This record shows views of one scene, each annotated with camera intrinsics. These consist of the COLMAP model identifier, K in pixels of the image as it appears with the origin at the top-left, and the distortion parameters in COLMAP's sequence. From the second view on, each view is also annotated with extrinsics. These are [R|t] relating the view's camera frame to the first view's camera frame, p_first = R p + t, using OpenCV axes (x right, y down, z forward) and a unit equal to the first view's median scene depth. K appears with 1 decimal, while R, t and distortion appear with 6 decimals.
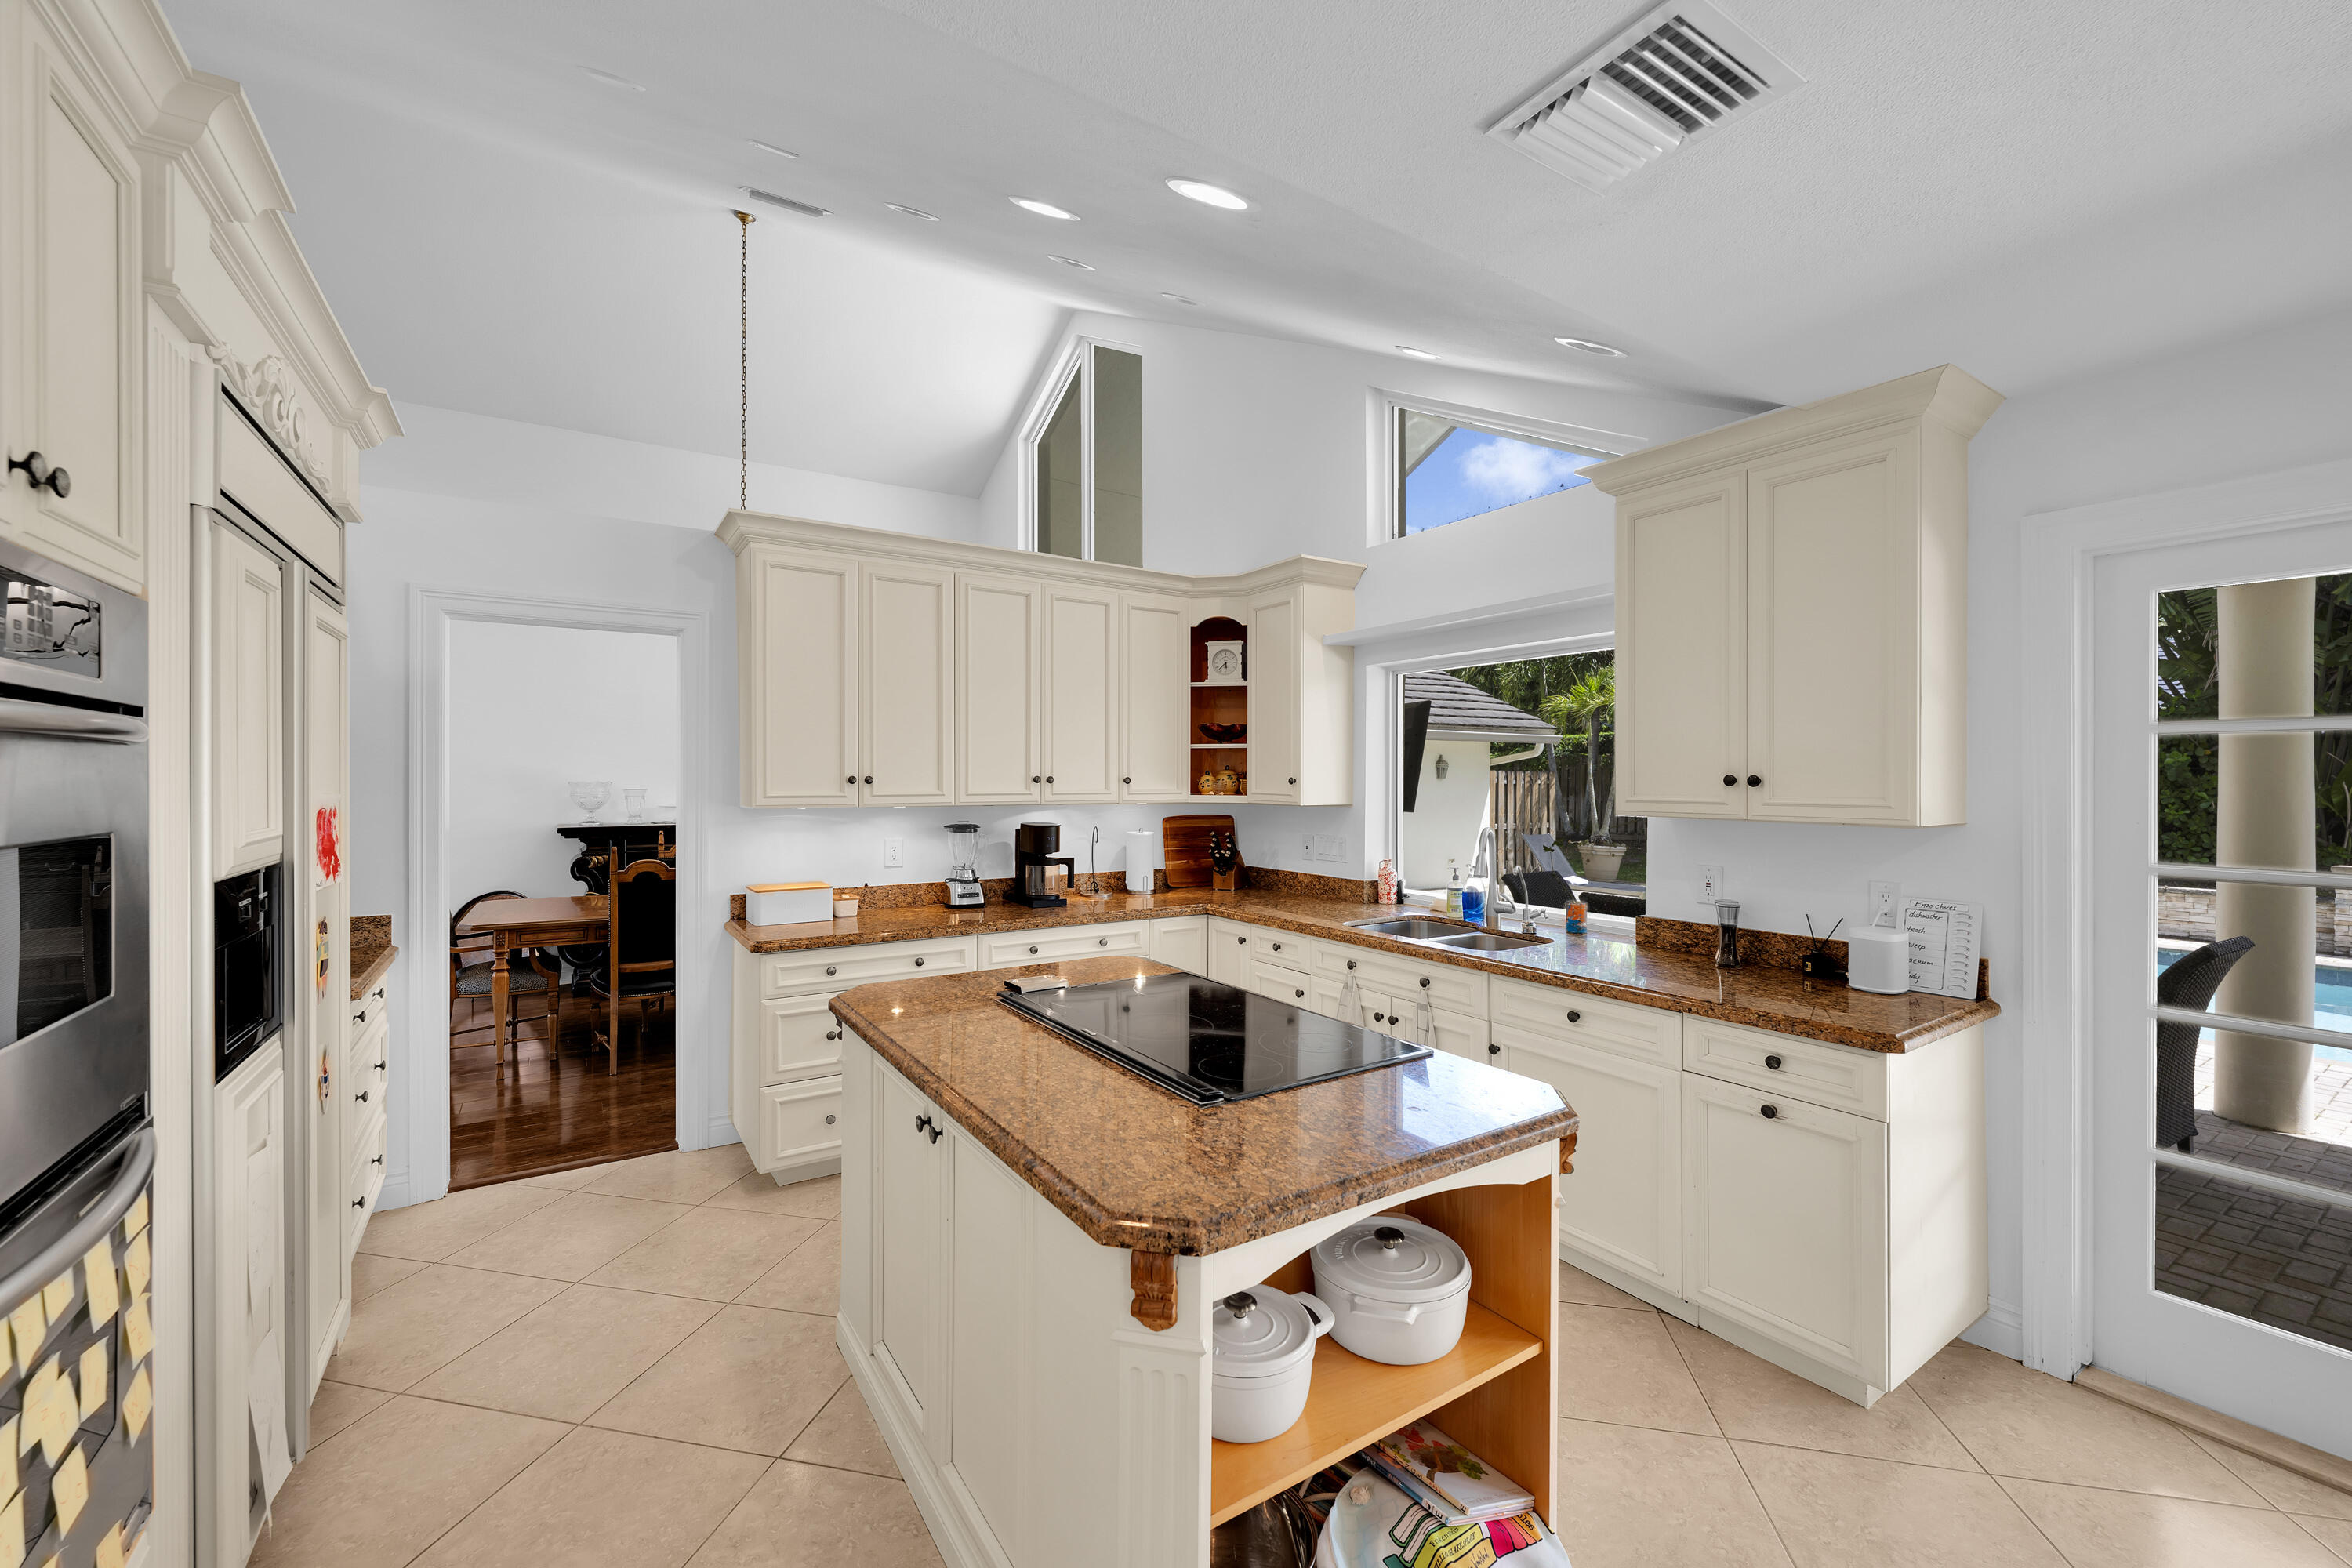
lens RADIAL K [[941.4, 0, 1172.4], [0, 941.4, 780.4], [0, 0, 1]] dist [0.001868, 0.000141]
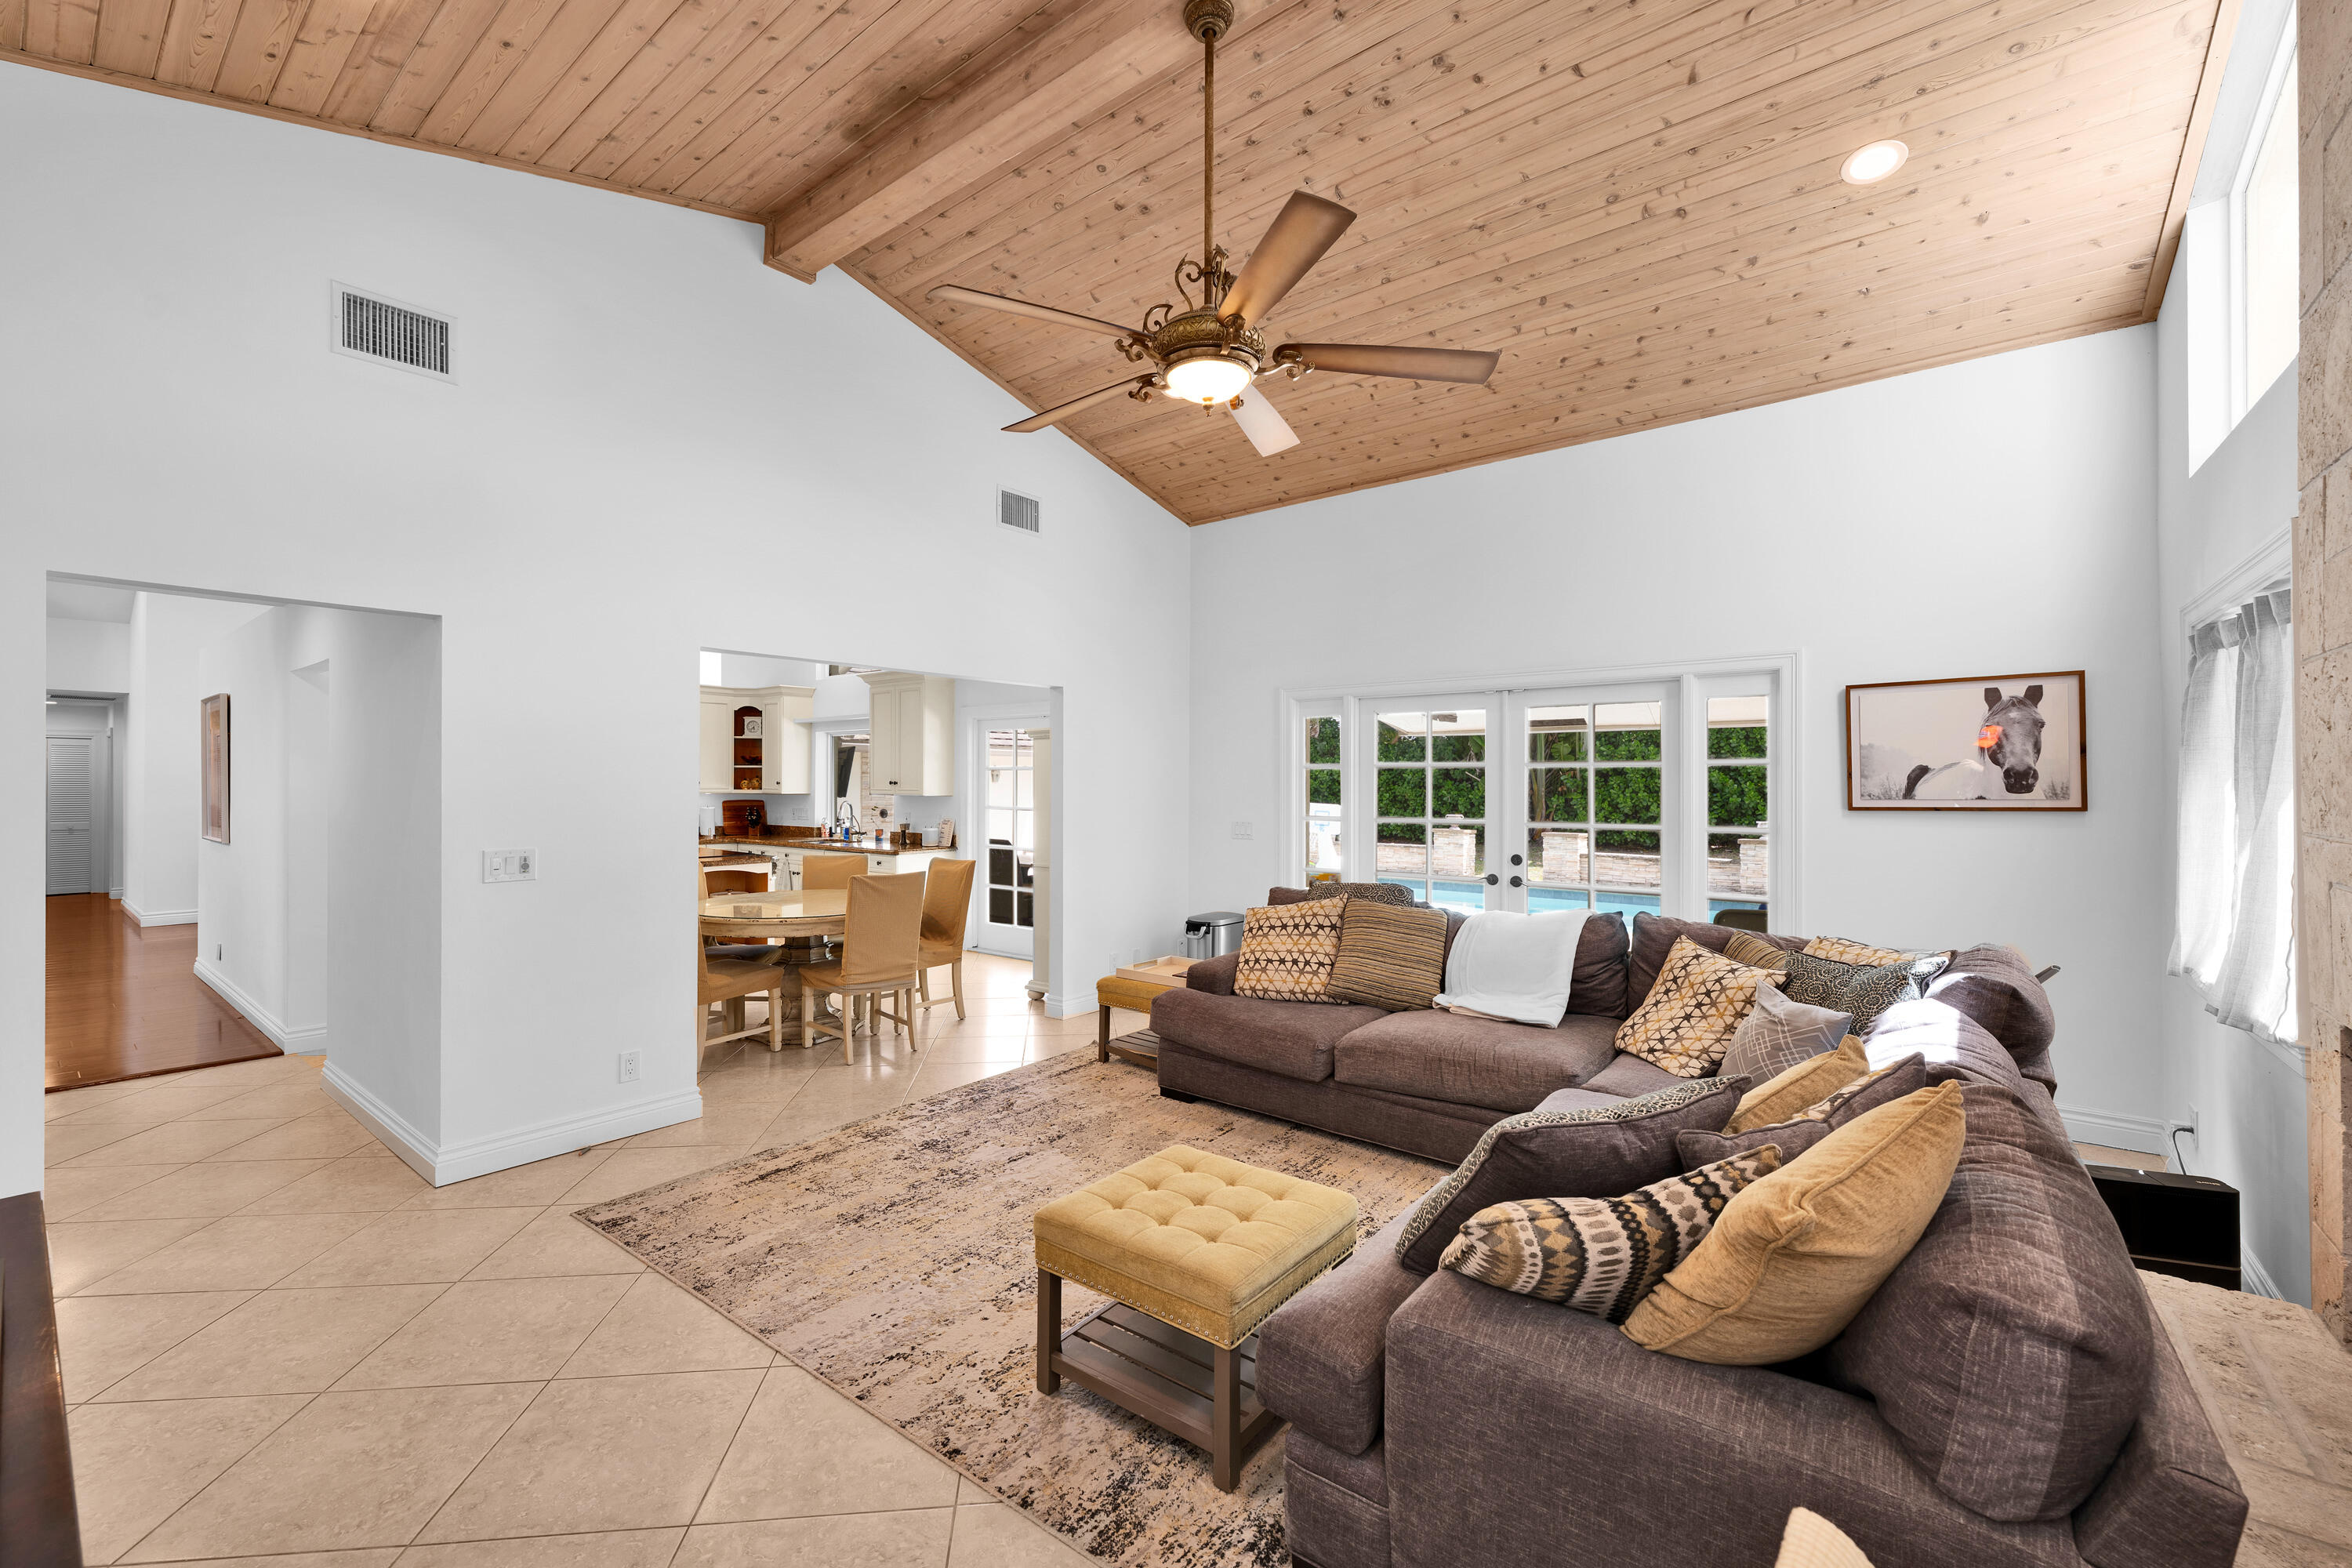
lens RADIAL K [[941.4, 0, 1174.9], [0, 941.4, 789.0], [0, 0, 1]] dist [0.001868, 0.000141]
pose [[0.953707, -0.006387, 0.300671, 0.327726], [0.003033, 0.999928, 0.011620, -0.008191], [-0.300723, -0.010170, 0.953657, -1.327768]]
